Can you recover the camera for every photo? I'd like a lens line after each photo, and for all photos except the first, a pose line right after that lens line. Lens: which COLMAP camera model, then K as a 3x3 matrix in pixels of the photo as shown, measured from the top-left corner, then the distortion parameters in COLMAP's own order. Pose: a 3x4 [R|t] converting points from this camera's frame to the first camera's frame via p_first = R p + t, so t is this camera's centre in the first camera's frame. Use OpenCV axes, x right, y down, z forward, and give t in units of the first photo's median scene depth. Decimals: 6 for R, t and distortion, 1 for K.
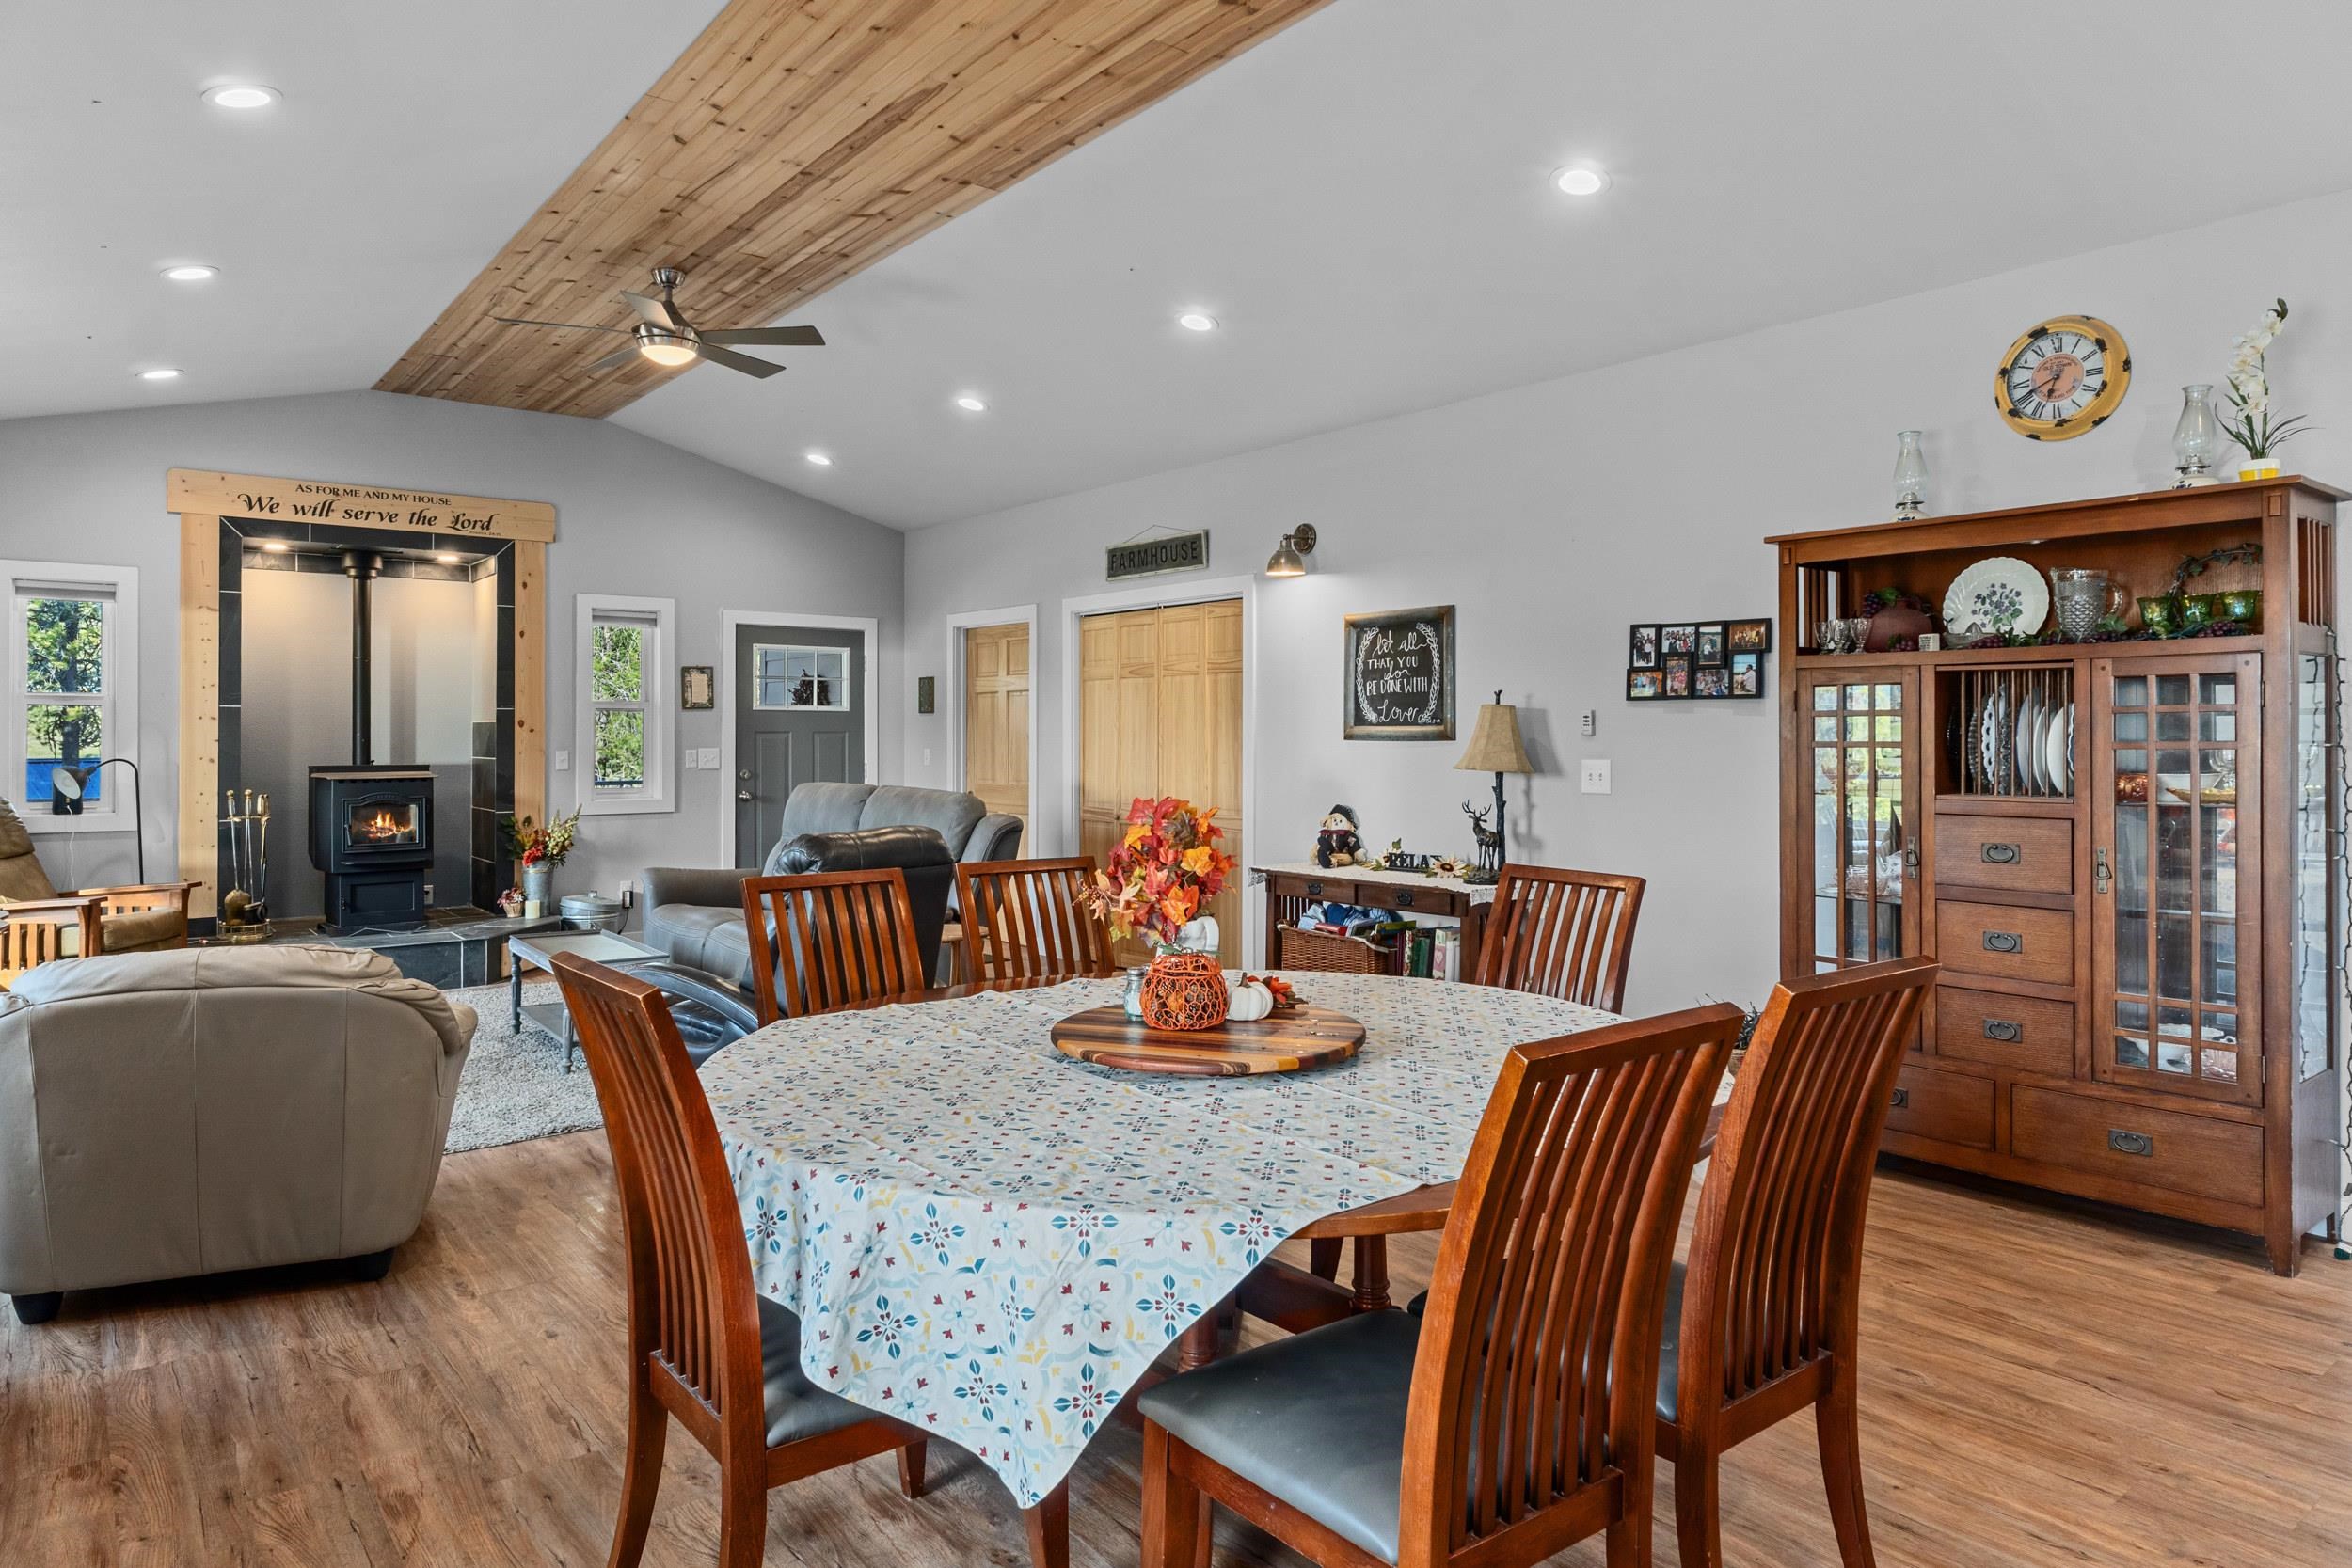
lens RADIAL K [[1424.0, 0, 1187.7], [0, 1424.0, 734.1], [0, 0, 1]] dist [0.003993, 0.000456]
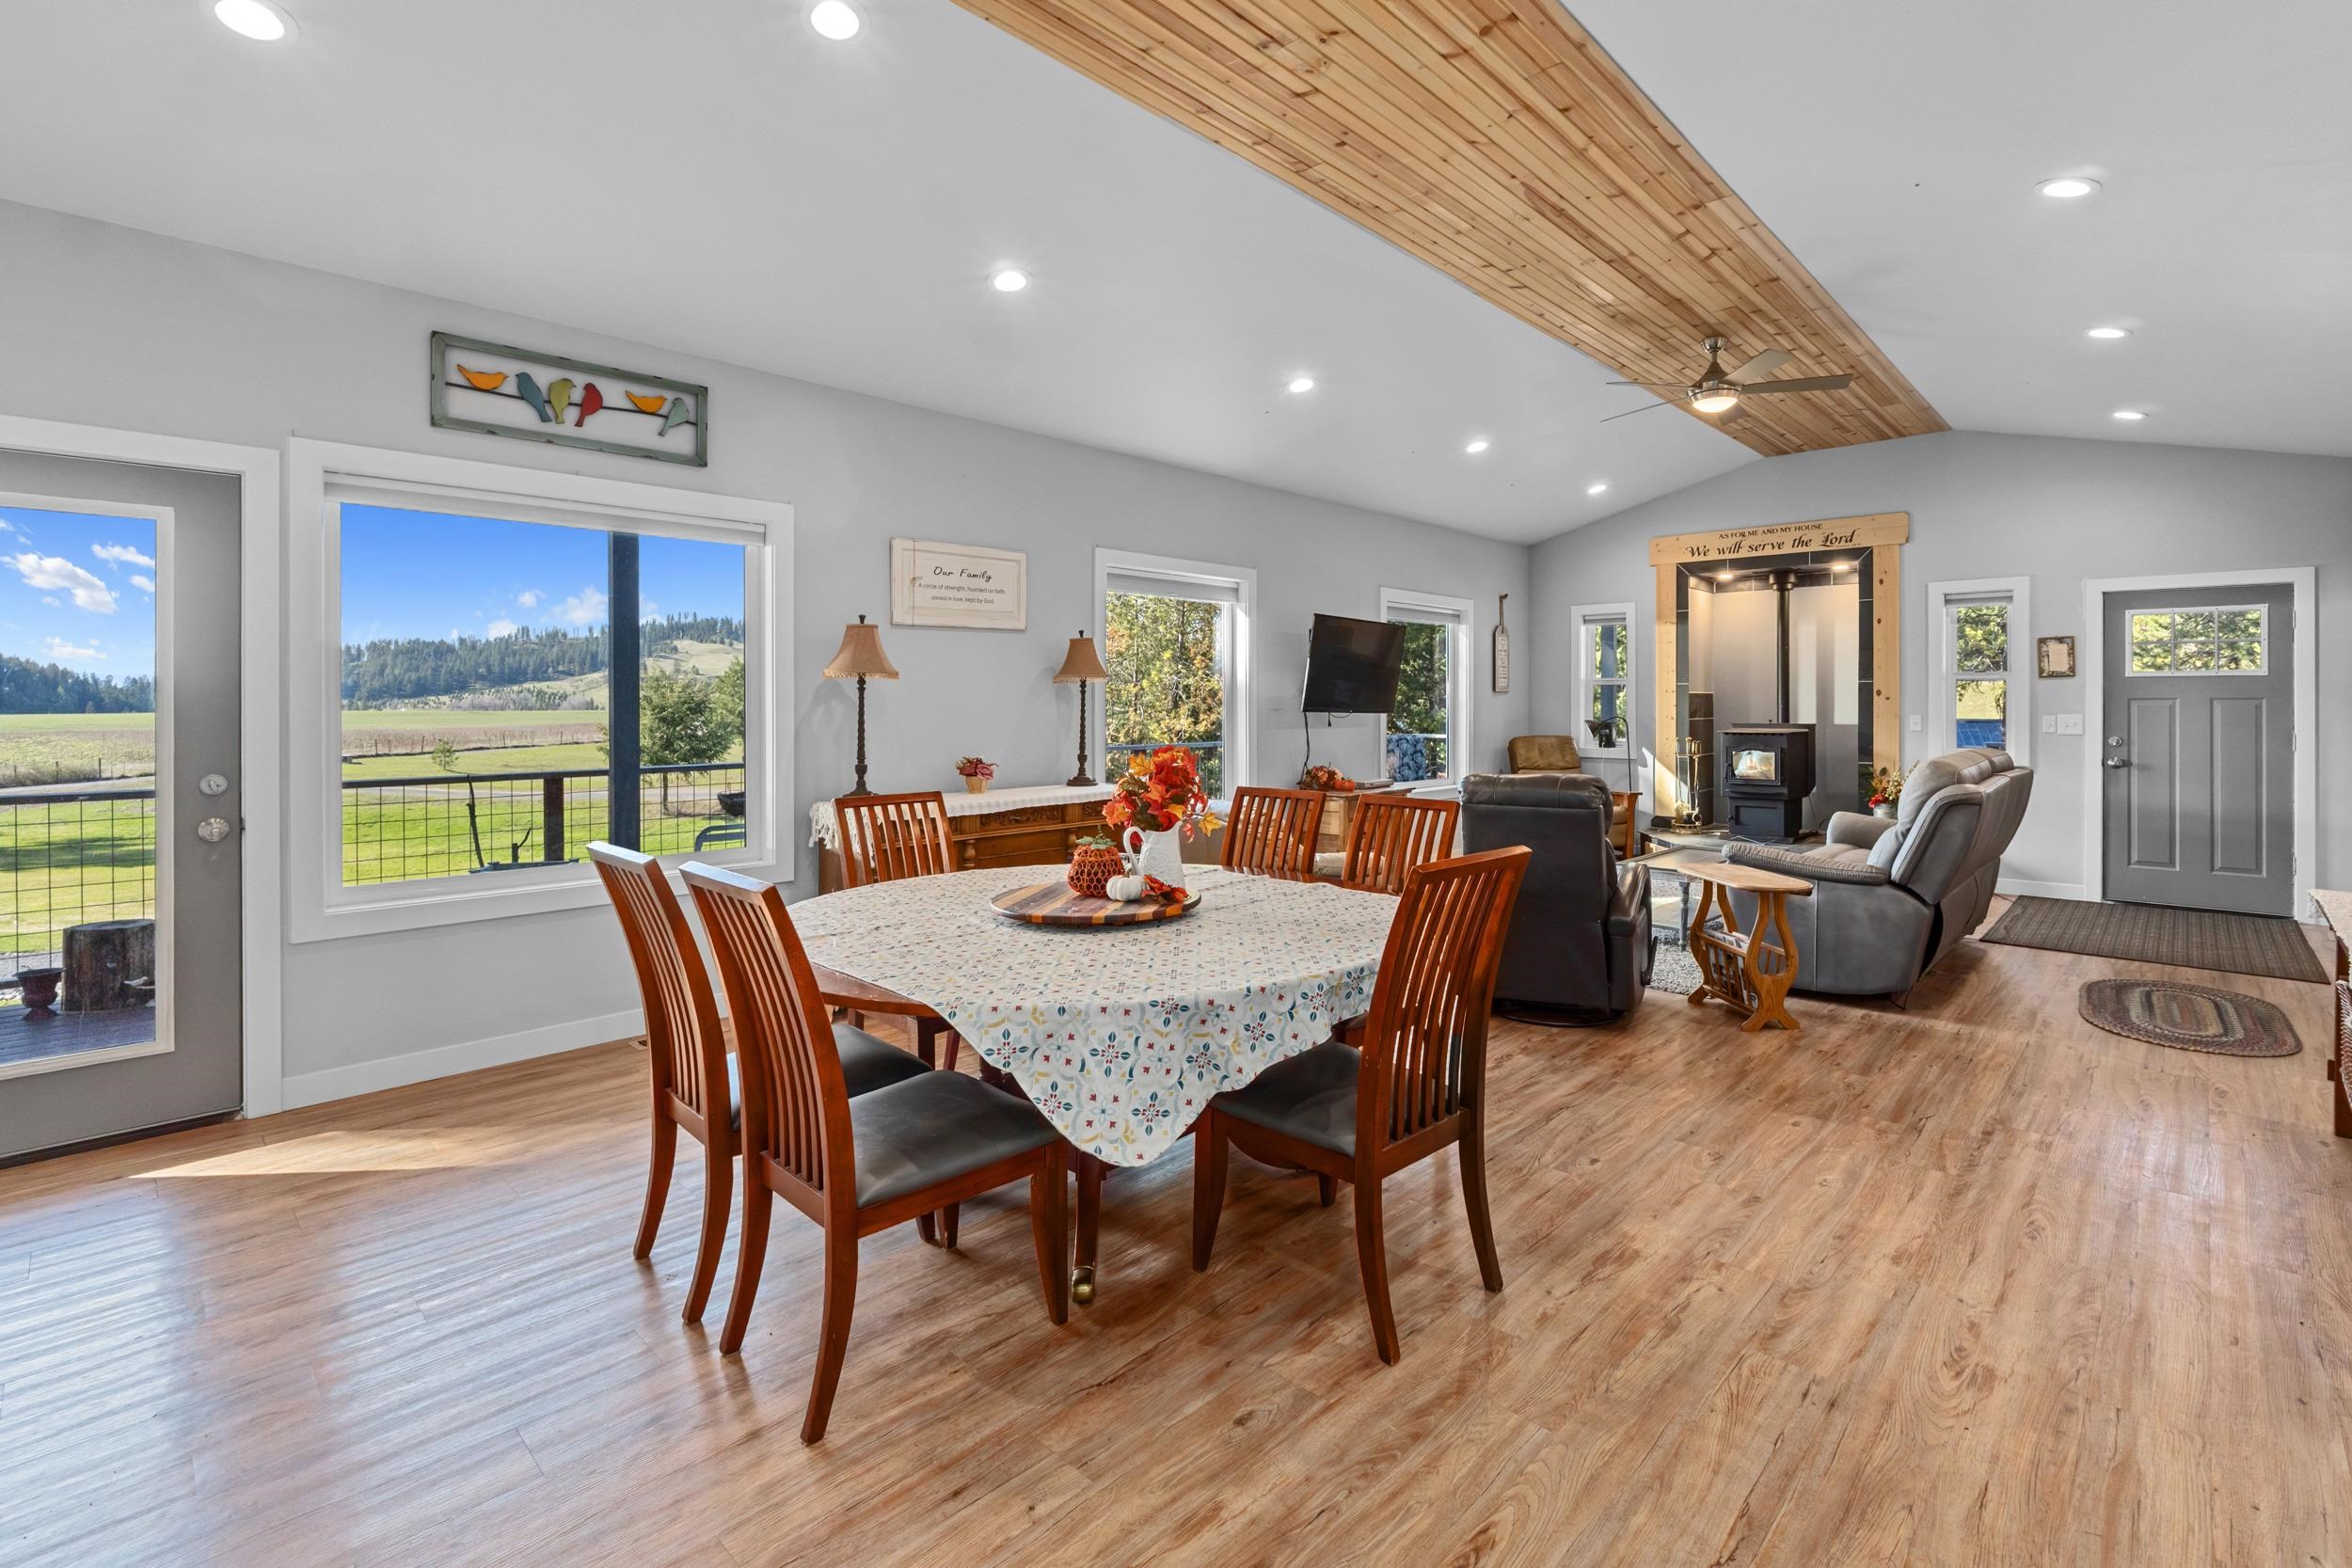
lens RADIAL K [[1070.4, 0, 1261.9], [0, 1070.4, 703.3], [0, 0, 1]] dist [-0.001340, -0.000265]
pose [[0.170870, 0.000044, -0.985294, 0.372692], [0.001639, 0.999999, 0.000329, 0.000649], [0.985292, -0.001671, 0.170870, 0.316500]]
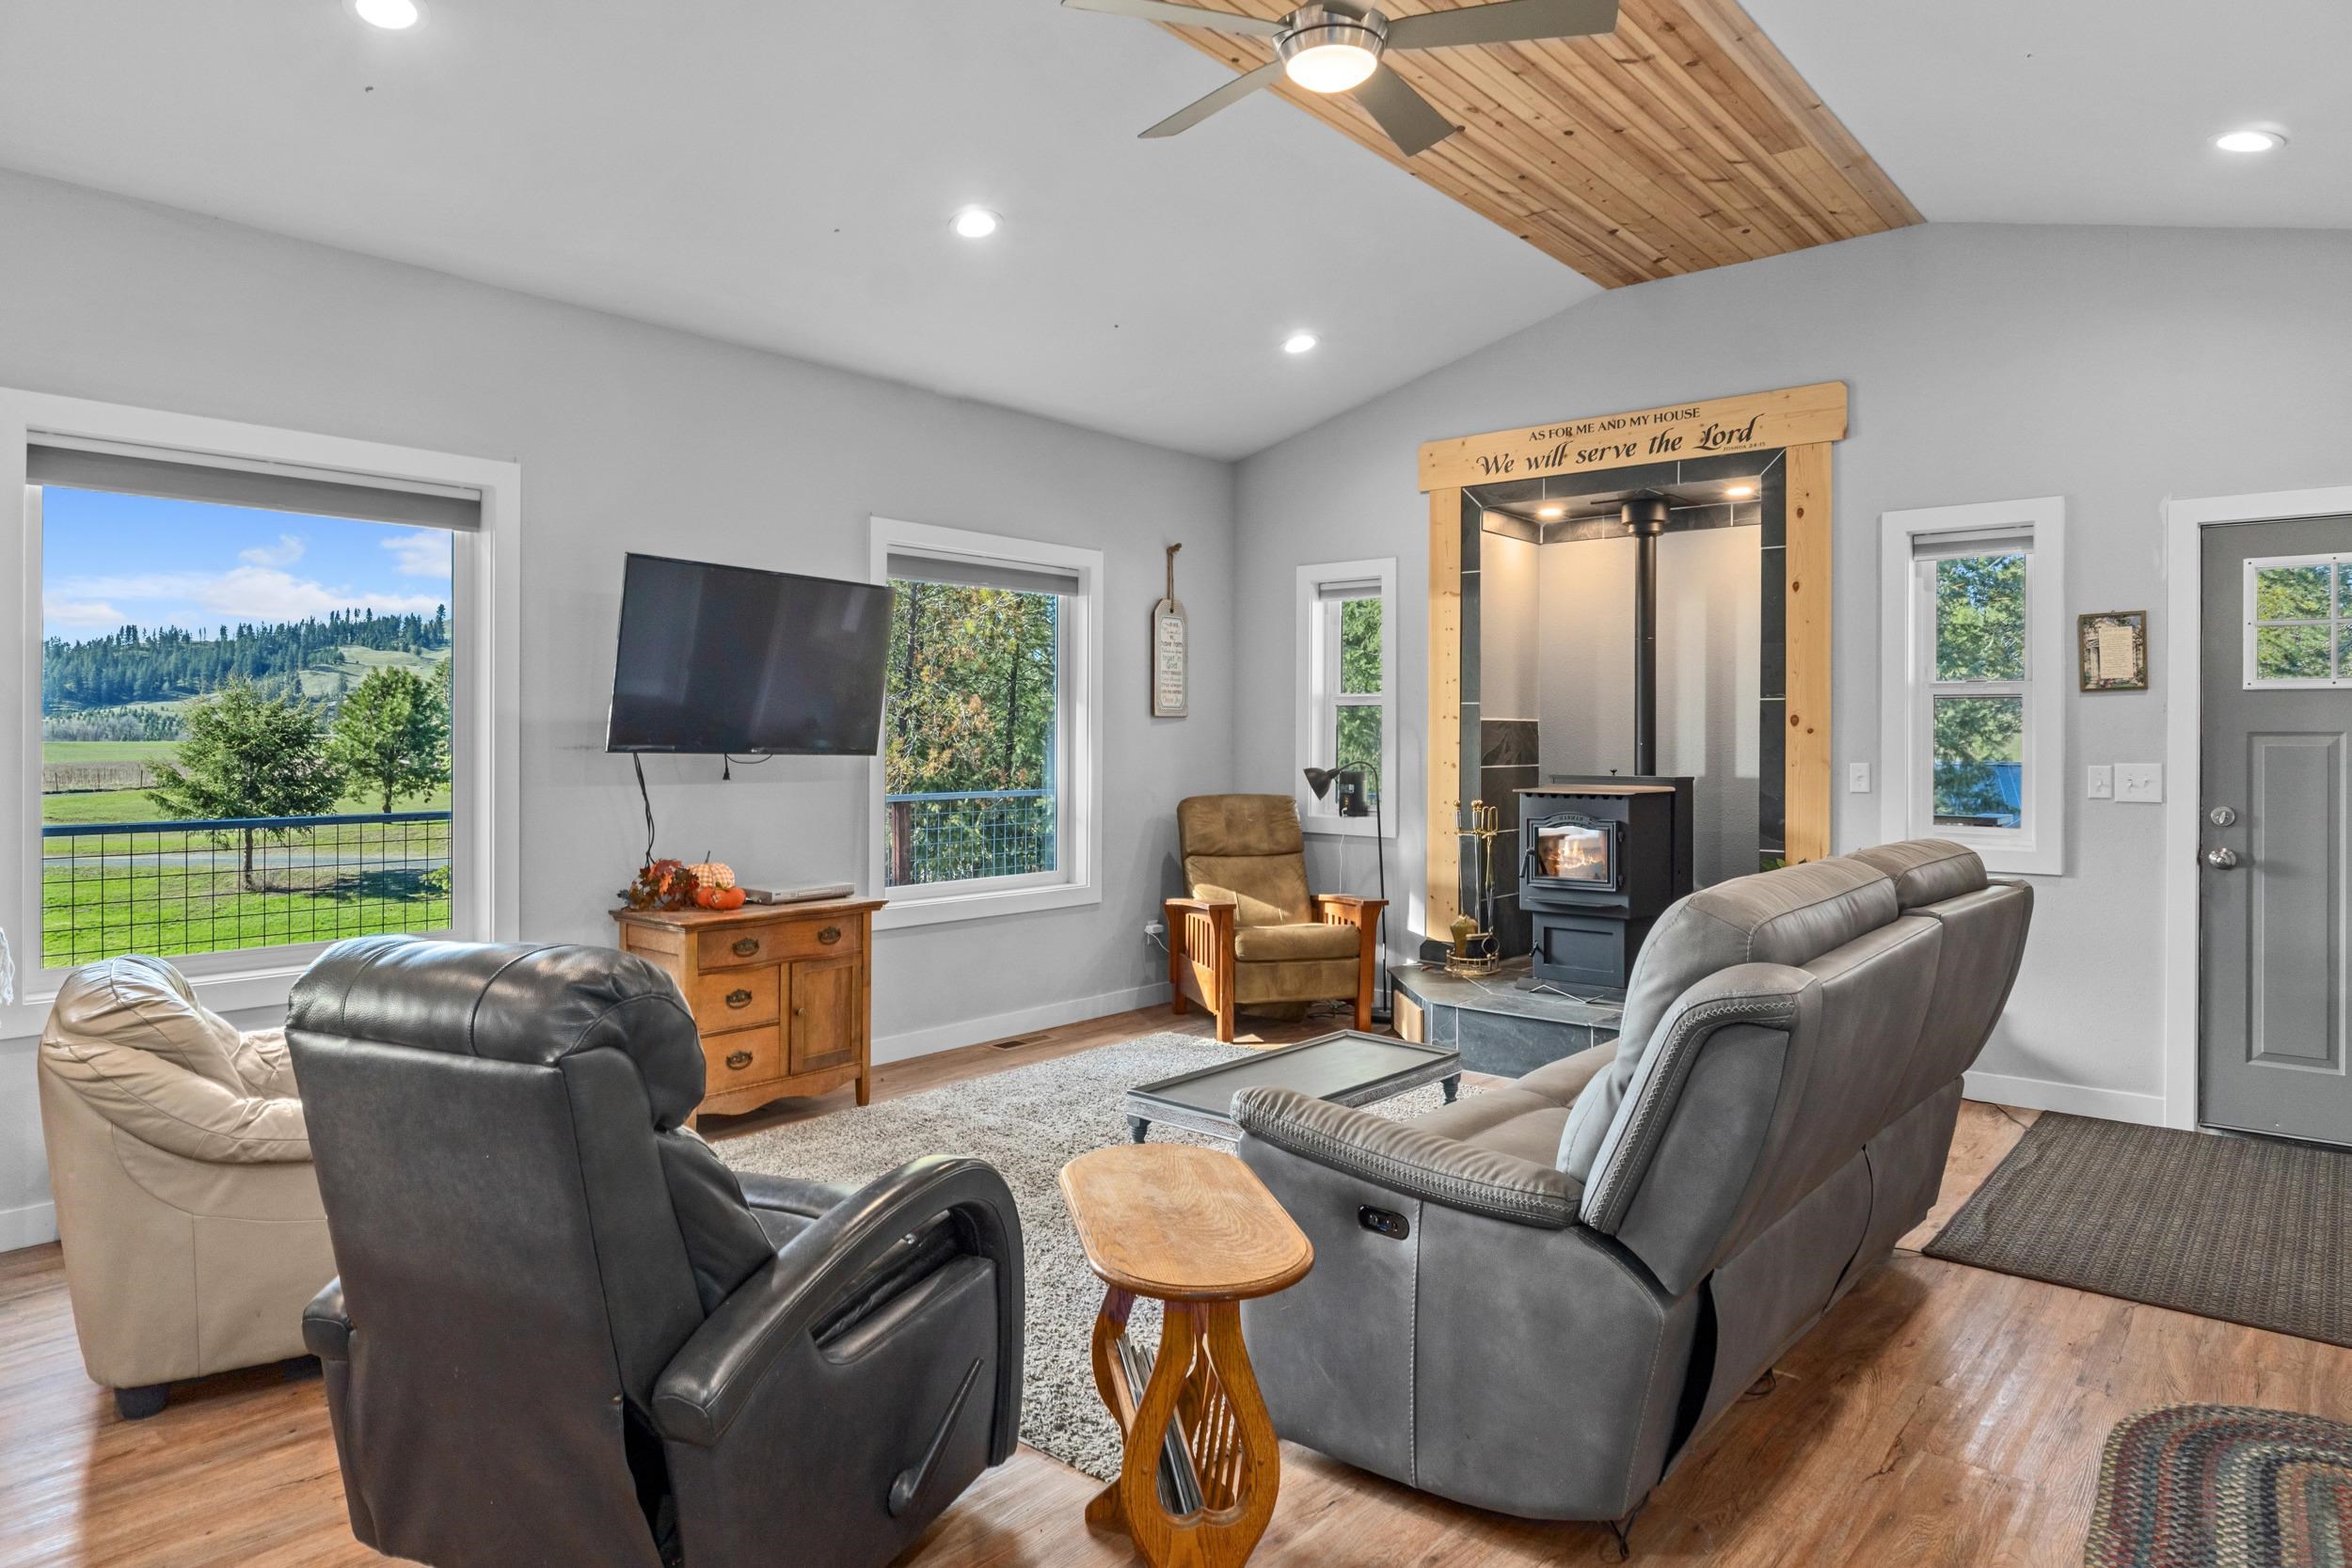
lens RADIAL K [[1424.0, 0, 1187.7], [0, 1424.0, 734.1], [0, 0, 1]] dist [0.003993, 0.000456]
pose [[0.197344, -0.000208, -0.980334, 0.134811], [-0.002650, 0.999996, -0.000745, 0.000330], [0.980331, 0.002744, 0.197343, 0.605134]]
